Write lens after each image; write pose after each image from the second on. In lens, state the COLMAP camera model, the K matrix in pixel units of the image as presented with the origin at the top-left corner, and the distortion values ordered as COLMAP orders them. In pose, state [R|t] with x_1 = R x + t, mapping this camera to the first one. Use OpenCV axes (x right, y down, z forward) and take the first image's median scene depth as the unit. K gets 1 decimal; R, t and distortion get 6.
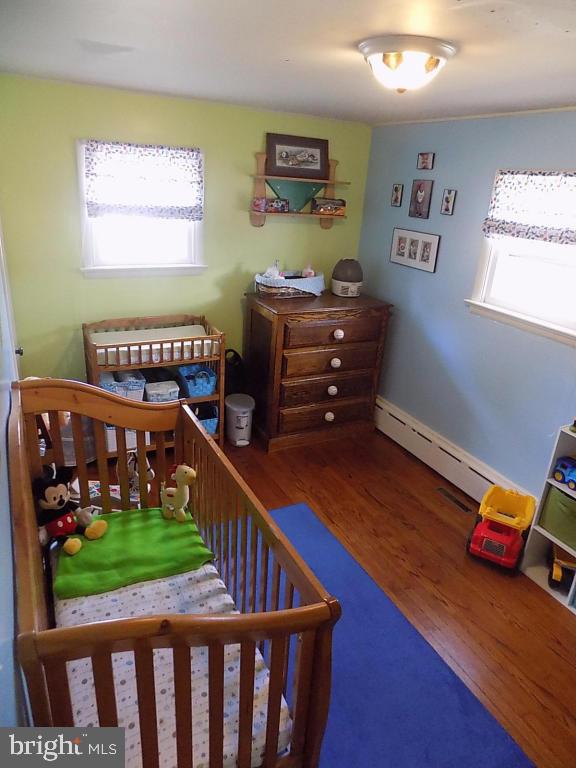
lens RADIAL K [[514.4, 0, 288.0], [0, 514.4, 384.0], [0, 0, 1]] dist [0.000208, -0.053565]
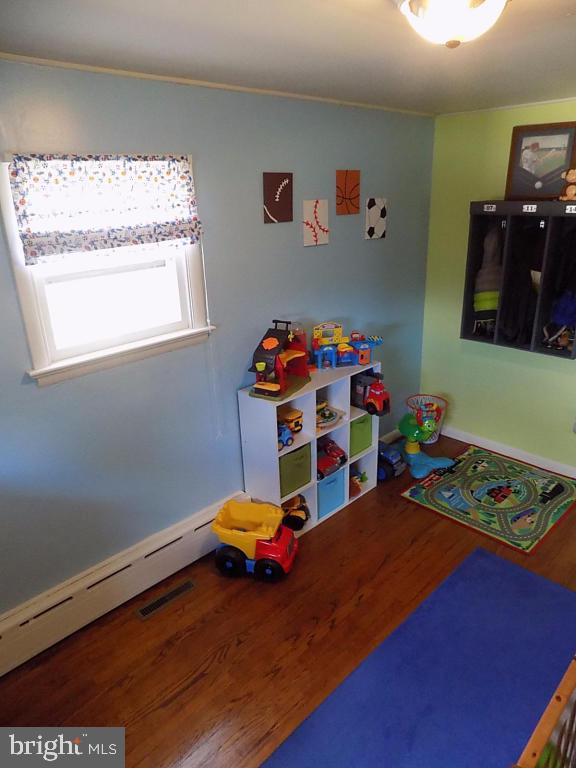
lens RADIAL K [[528.5, 0, 293.8], [0, 528.5, 382.4], [0, 0, 1]] dist [-0.044713, 0.088411]
pose [[-0.321296, -0.376747, 0.868810, -0.345755], [0.364040, 0.797816, 0.480587, -0.398889], [-0.874211, 0.470692, -0.119184, 0.954732]]
